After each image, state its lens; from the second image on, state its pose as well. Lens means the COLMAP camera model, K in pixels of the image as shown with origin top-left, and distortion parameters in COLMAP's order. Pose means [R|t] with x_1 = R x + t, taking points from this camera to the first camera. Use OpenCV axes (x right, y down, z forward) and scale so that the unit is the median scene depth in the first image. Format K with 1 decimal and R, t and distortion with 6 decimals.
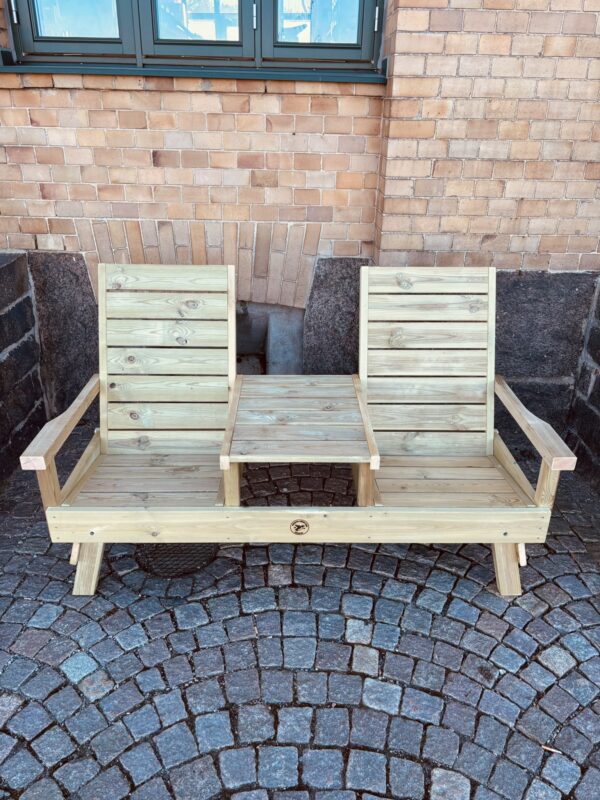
lens RADIAL K [[604.4, 0, 306.5], [0, 604.4, 407.2], [0, 0, 1]] dist [0.031944, -0.026097]
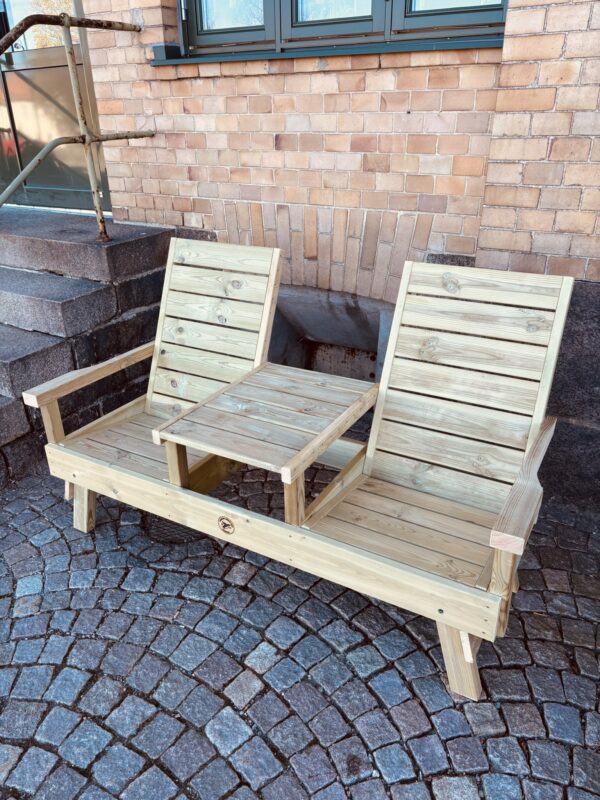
lens RADIAL K [[607.9, 0, 302.5], [0, 607.9, 405.3], [0, 0, 1]] dist [0.037419, -0.035685]
pose [[0.855753, 0.197155, -0.478348, 0.417785], [-0.200014, 0.978733, 0.045572, -0.041802], [0.477159, 0.056678, 0.876987, 0.179561]]
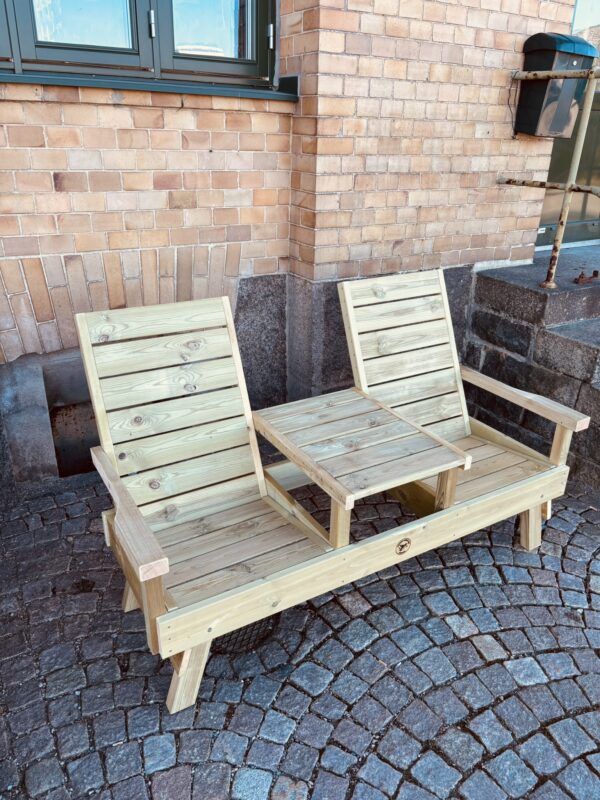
lens RADIAL K [[601.0, 0, 307.1], [0, 601.0, 401.6], [0, 0, 1]] dist [0.043130, -0.040638]
pose [[0.865902, -0.202376, 0.457446, -0.458263], [0.209339, 0.977178, 0.036049, -0.084718], [-0.454302, 0.064547, 0.888506, 0.143706]]
